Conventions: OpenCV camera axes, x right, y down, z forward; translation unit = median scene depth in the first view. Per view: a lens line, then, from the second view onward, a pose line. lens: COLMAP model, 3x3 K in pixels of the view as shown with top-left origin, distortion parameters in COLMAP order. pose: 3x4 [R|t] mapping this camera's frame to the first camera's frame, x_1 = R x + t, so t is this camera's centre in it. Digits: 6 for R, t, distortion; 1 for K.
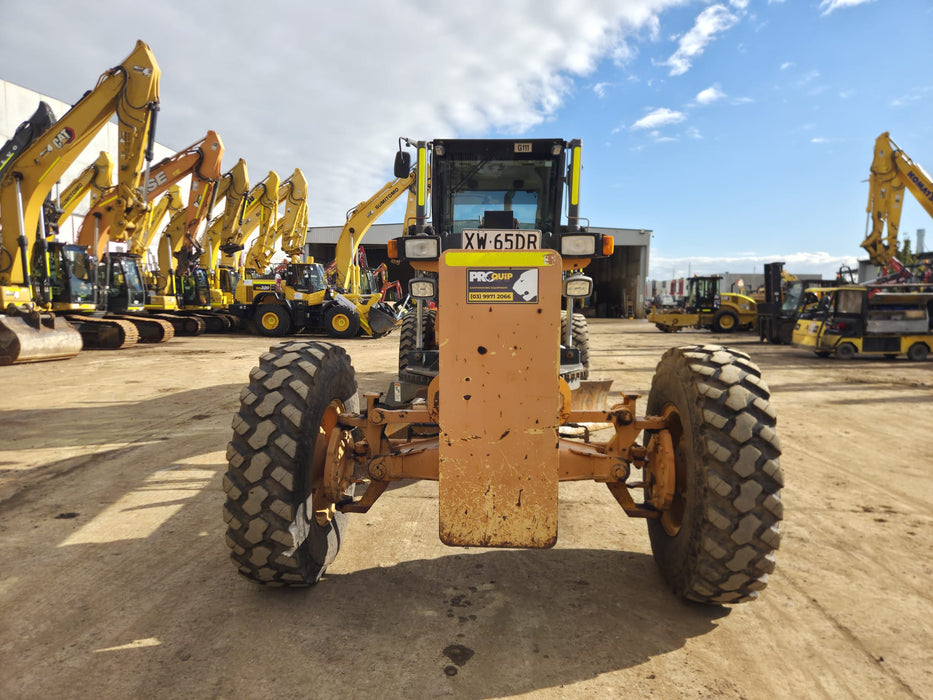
lens RADIAL K [[619.7, 0, 474.3], [0, 619.7, 354.4], [0, 0, 1]] dist [0.080952, -0.063275]
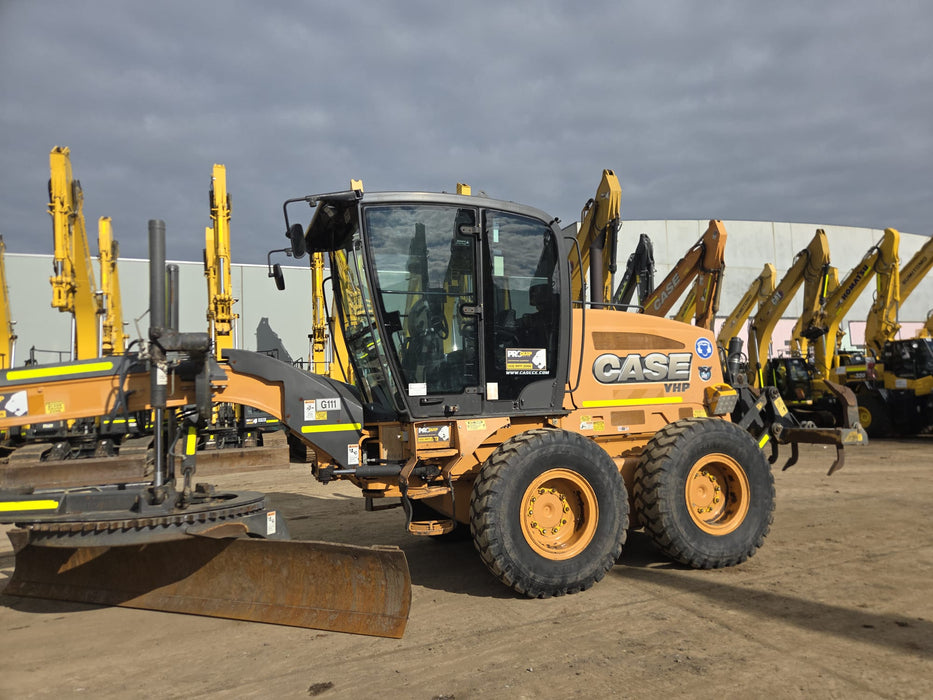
lens RADIAL K [[619.7, 0, 470.2], [0, 619.7, 353.1], [0, 0, 1]] dist [0.080952, -0.063275]
pose [[0.374366, -0.099434, -0.921934, 0.229459], [-0.037310, 0.991814, -0.122121, -0.018031], [0.926530, 0.080115, 0.367591, 0.244577]]
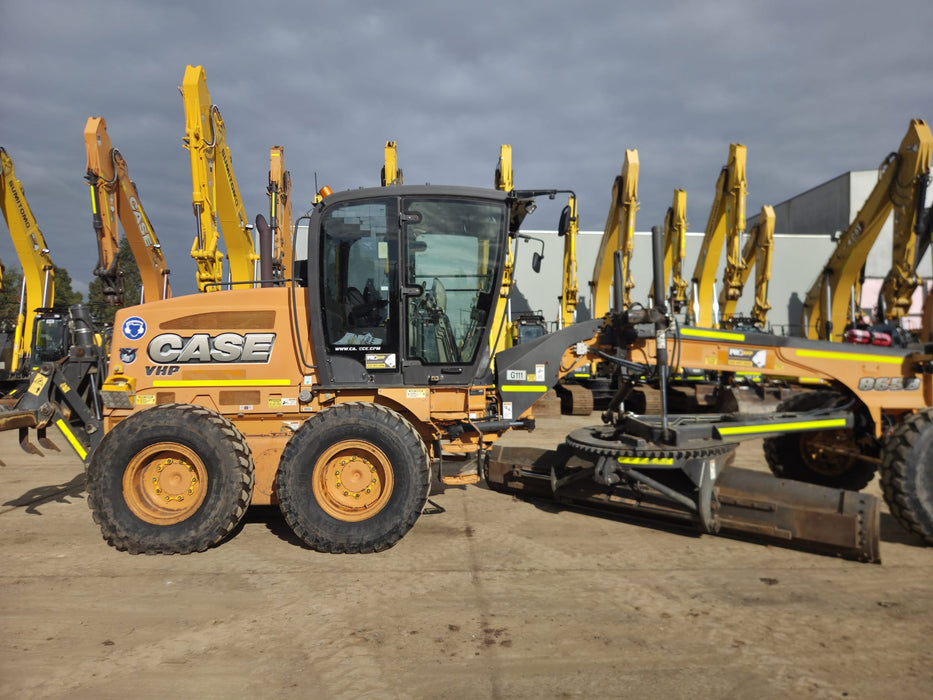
lens RADIAL K [[619.7, 0, 466.6], [0, 619.7, 343.2], [0, 0, 1]] dist [0.080952, -0.063275]
pose [[0.057638, -0.041532, -0.997473, 0.265241], [-0.098146, 0.994059, -0.047061, -0.013353], [0.993501, 0.100611, 0.053220, 0.167358]]
